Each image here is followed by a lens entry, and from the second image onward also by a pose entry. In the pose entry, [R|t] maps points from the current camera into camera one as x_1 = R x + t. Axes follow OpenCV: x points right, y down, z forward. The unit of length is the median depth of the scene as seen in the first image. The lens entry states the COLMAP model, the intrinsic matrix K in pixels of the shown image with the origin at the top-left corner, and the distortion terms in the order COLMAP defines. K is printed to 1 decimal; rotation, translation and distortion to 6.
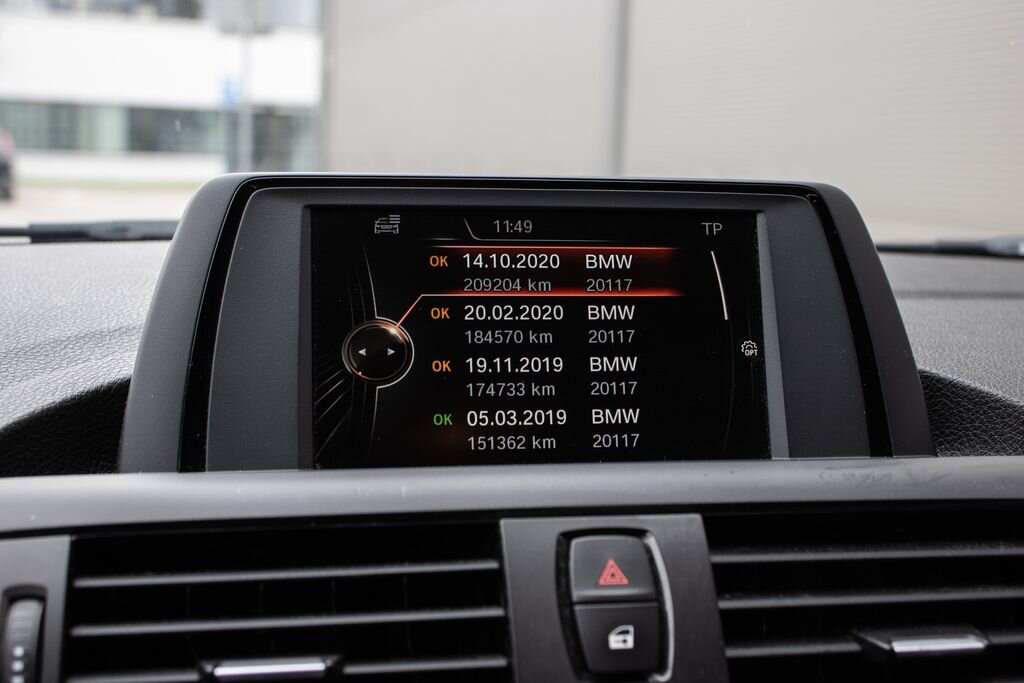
lens RADIAL K [[1349.7, 0, 507.3], [0, 1349.7, 344.6], [0, 0, 1]] dist [-0.048698, 0.000000]
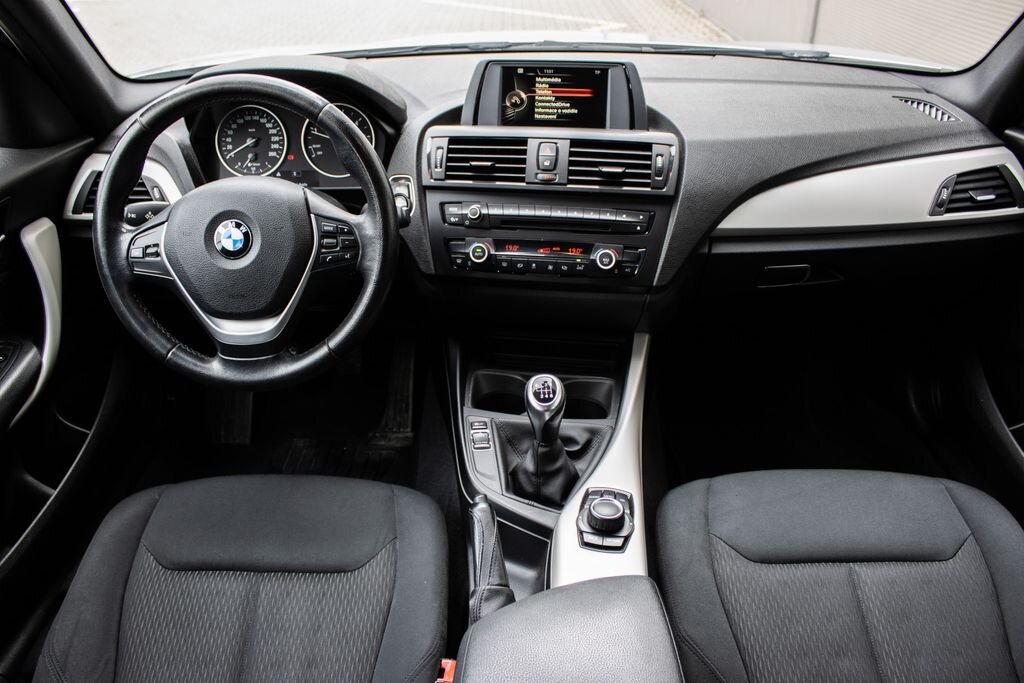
lens RADIAL K [[858.5, 0, 477.7], [0, 858.5, 320.2], [0, 0, 1]] dist [-0.124726, 0.013912]
pose [[0.941838, 0.119211, -0.314213, 0.875958], [-0.007025, 0.941751, 0.336237, -0.295996], [0.335994, -0.314473, 0.887815, -2.057609]]
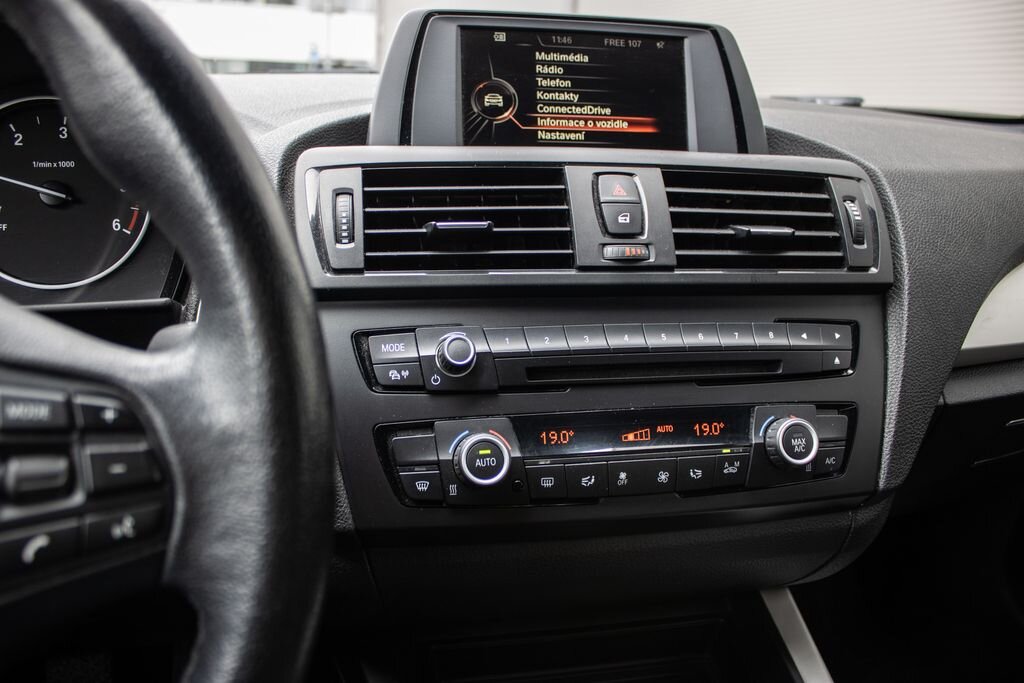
lens RADIAL K [[858.5, 0, 511.8], [0, 858.5, 330.7], [0, 0, 1]] dist [-0.124726, 0.013912]
pose [[0.999747, 0.002707, 0.022319, -0.112048], [-0.005641, 0.991170, 0.132480, 0.200191], [-0.021763, -0.132572, 0.990934, -0.323477]]
